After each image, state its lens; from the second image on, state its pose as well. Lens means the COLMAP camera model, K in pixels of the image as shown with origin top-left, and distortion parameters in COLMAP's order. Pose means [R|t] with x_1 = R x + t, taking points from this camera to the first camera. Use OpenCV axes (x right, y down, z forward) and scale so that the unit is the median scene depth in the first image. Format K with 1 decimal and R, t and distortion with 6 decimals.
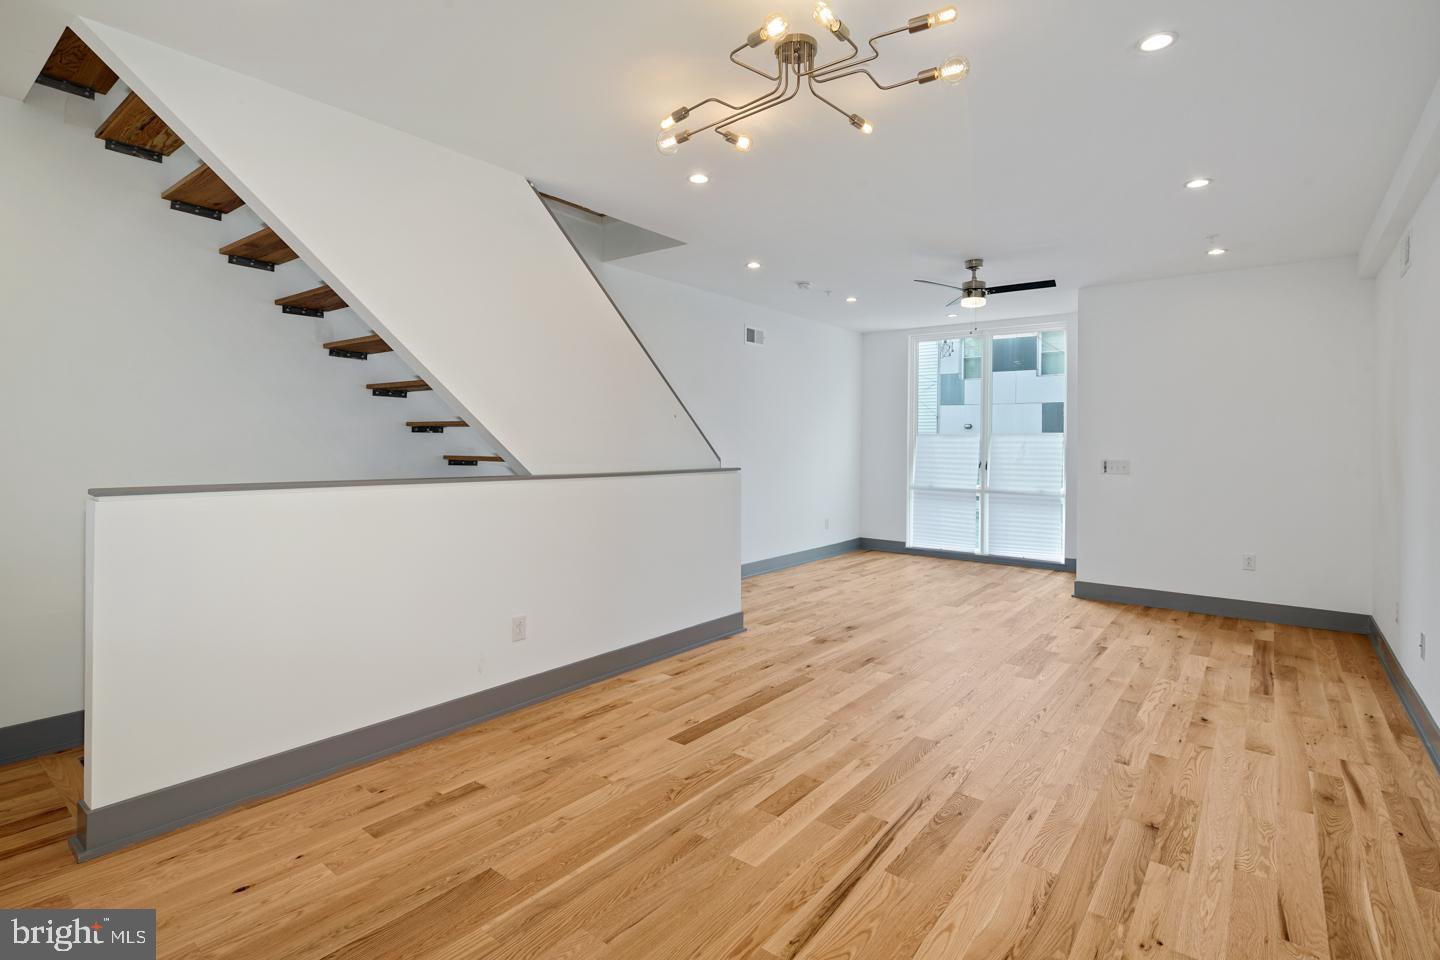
lens RADIAL K [[705.9, 0, 738.9], [0, 705.9, 440.7], [0, 0, 1]] dist [0.008435, -0.005802]
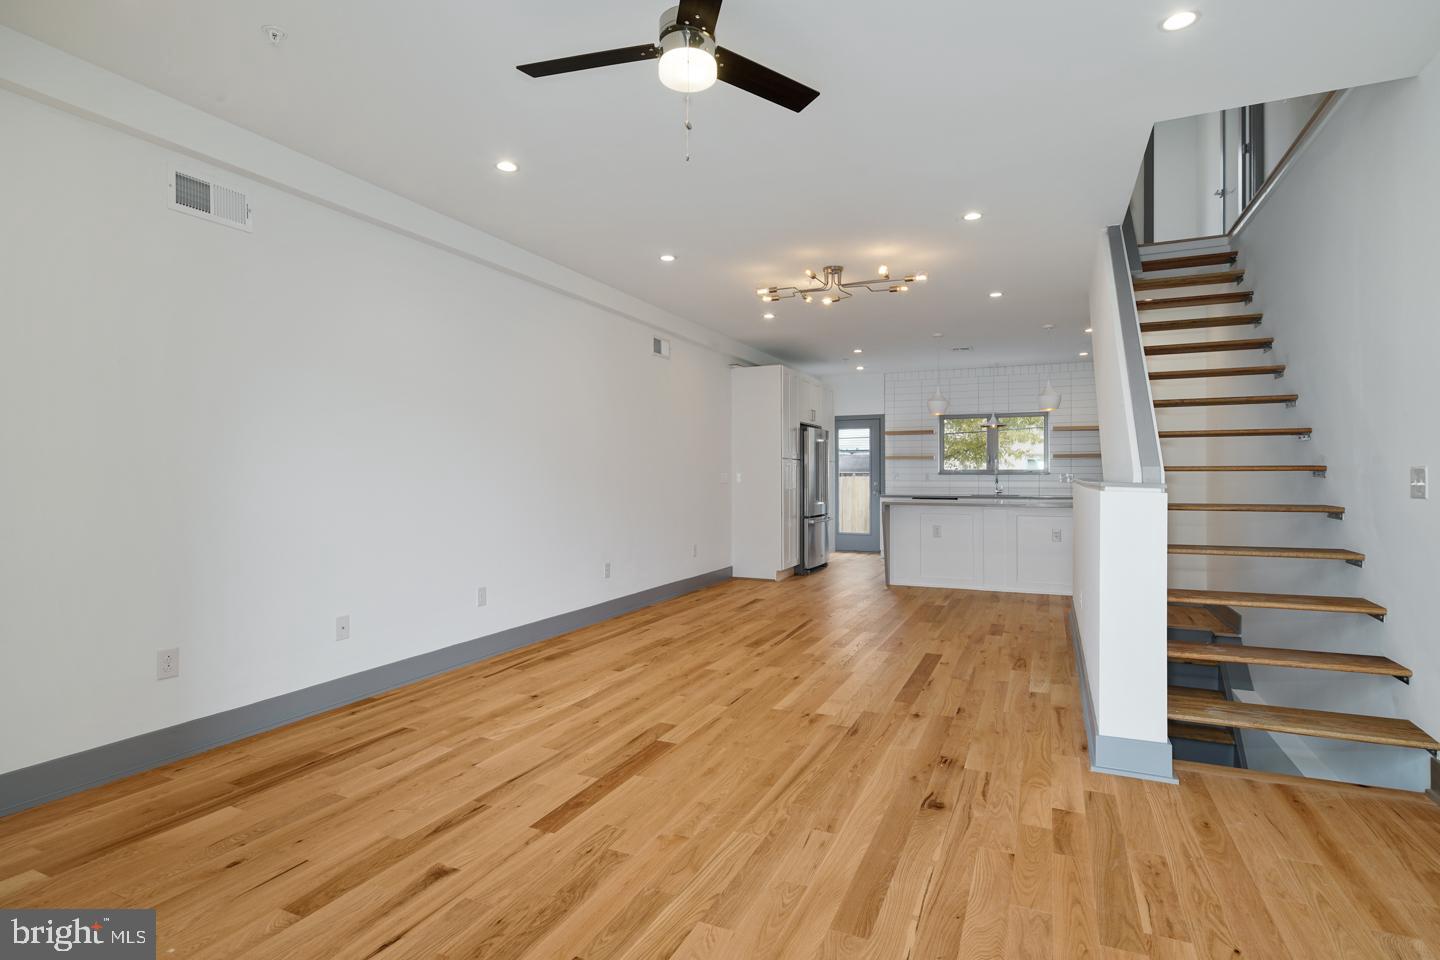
lens RADIAL K [[705.9, 0, 729.8], [0, 705.9, 481.8], [0, 0, 1]] dist [0.008435, -0.005802]
pose [[-0.975657, -0.006135, -0.219217, 0.569906], [-0.006976, 0.999971, 0.003062, 0.050255], [0.219192, 0.004517, -0.975671, 2.023262]]
